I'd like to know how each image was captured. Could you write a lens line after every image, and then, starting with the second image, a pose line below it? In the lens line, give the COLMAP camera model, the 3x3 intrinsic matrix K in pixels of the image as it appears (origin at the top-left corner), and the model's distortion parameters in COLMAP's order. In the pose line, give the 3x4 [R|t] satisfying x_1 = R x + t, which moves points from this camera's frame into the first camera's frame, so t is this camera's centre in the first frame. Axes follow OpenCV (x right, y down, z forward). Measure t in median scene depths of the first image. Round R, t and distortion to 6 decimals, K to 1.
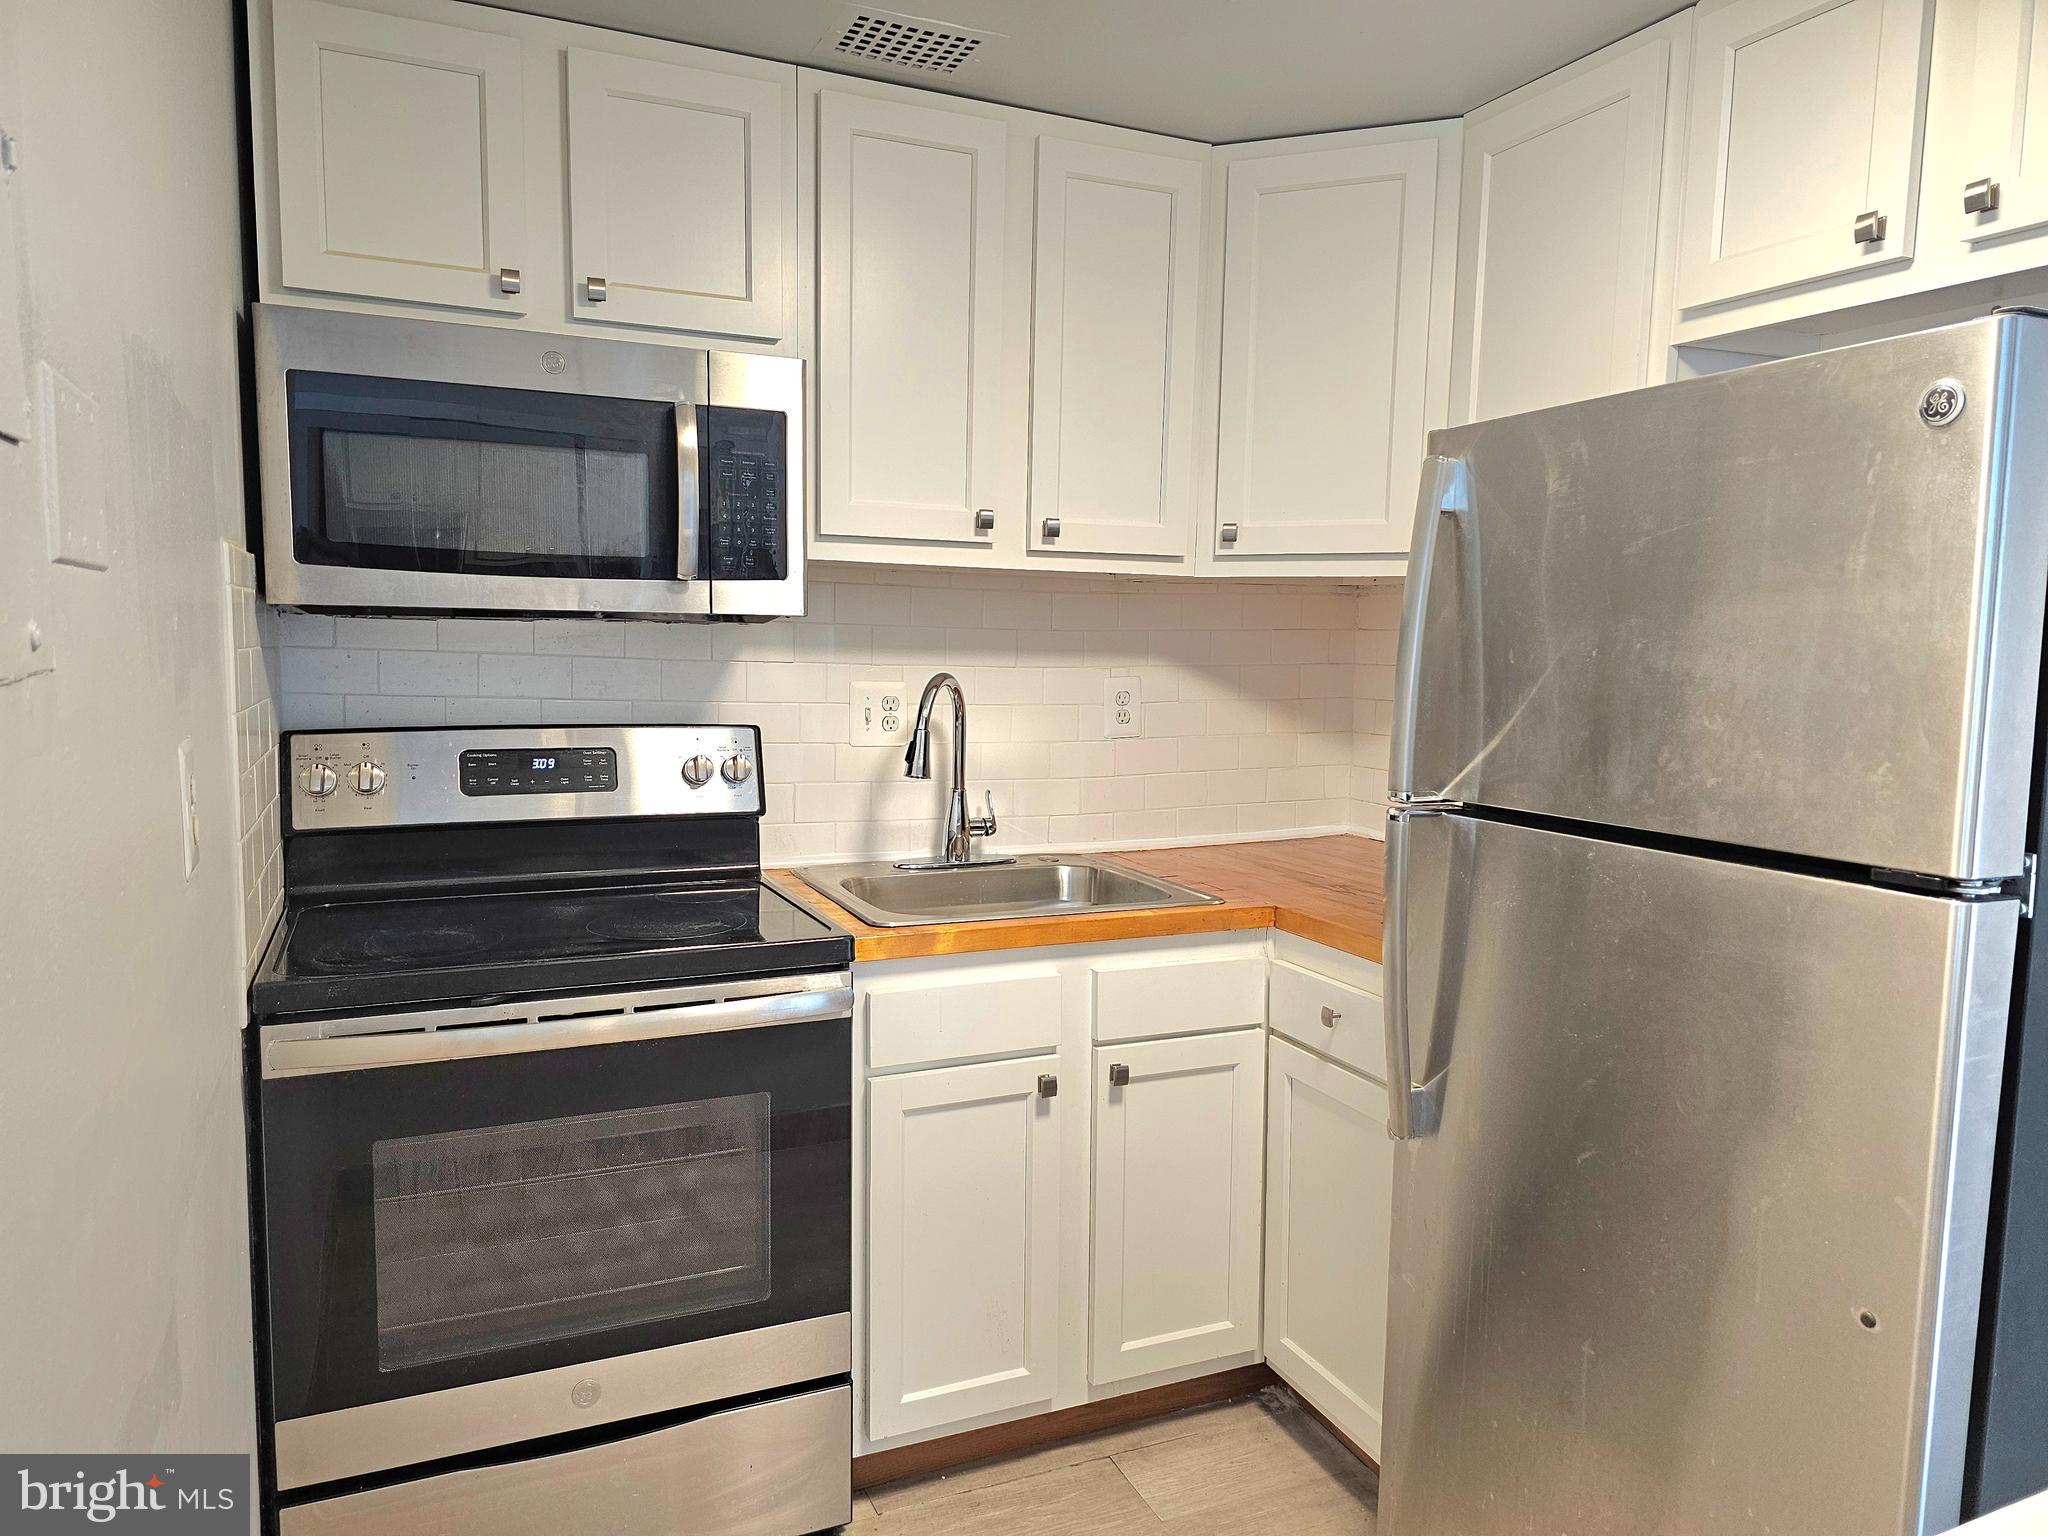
lens RADIAL K [[1376.3, 0, 1040.5], [0, 1376.3, 785.2], [0, 0, 1]] dist [0.046085, -0.047060]
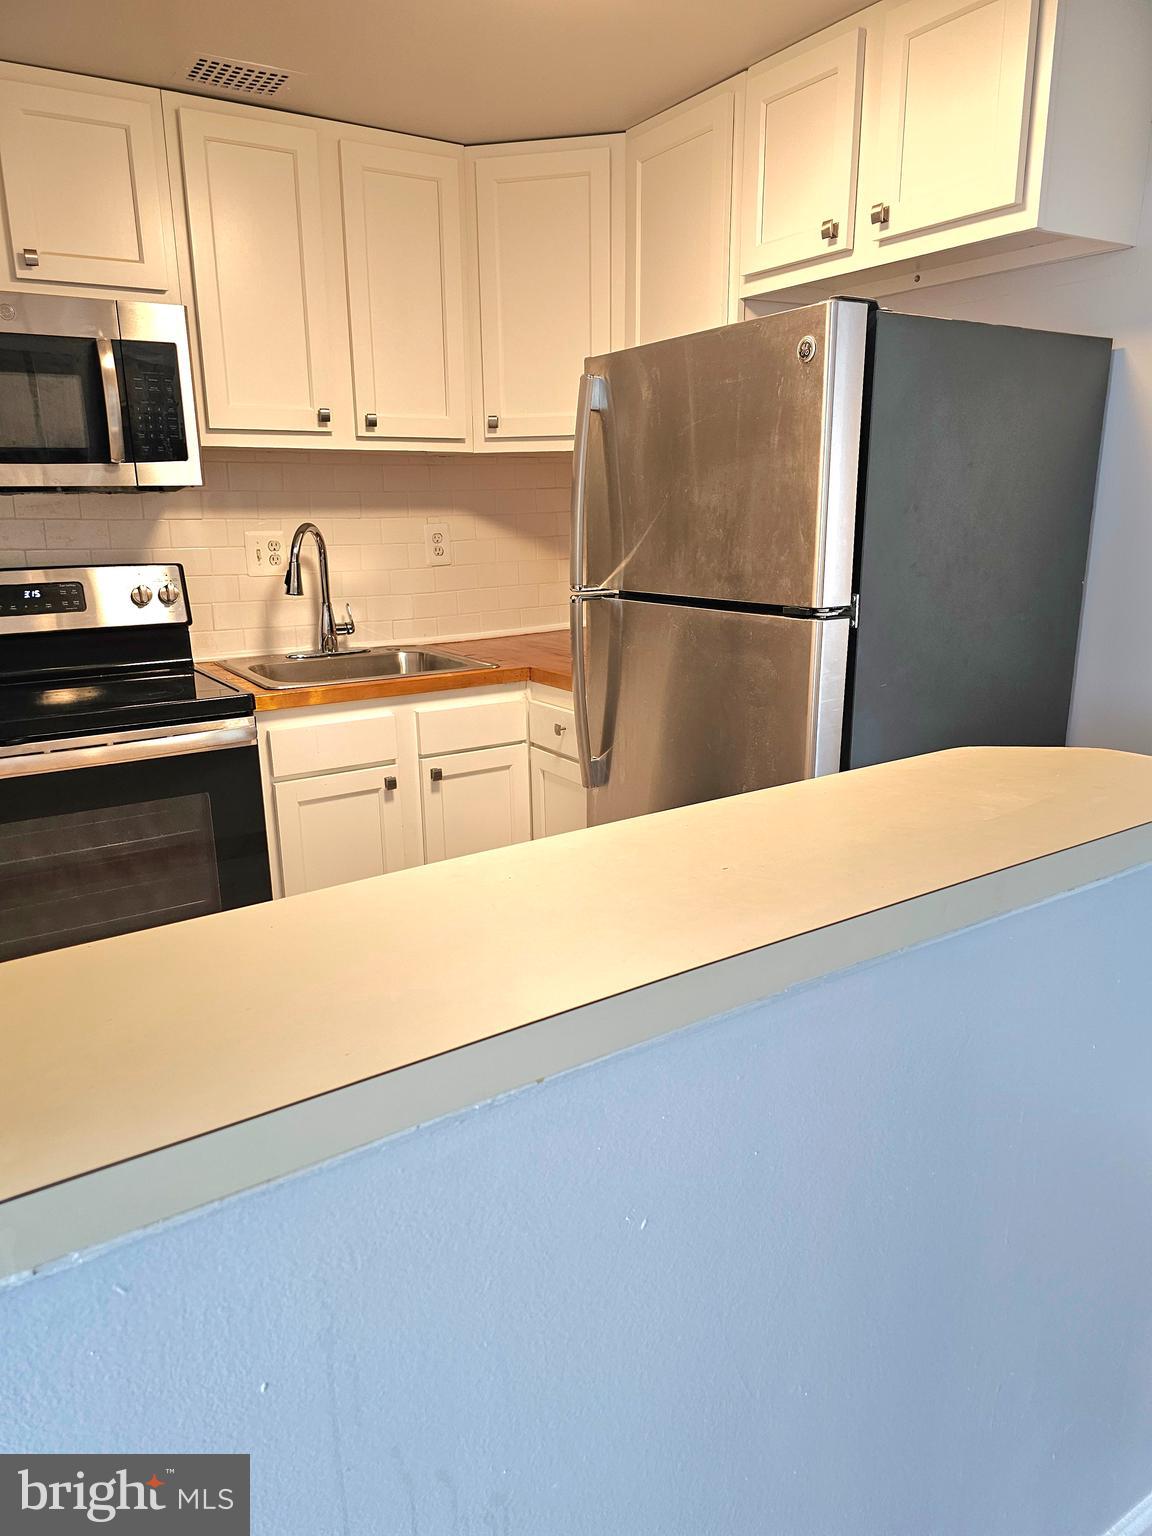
lens RADIAL K [[1032.2, 0, 573.4], [0, 1032.2, 772.6], [0, 0, 1]] dist [0.046085, -0.047060]
pose [[0.989999, -0.062928, 0.126261, 0.067203], [0.043203, 0.987238, 0.153283, 0.030603], [-0.134296, -0.146295, 0.980083, -0.216317]]
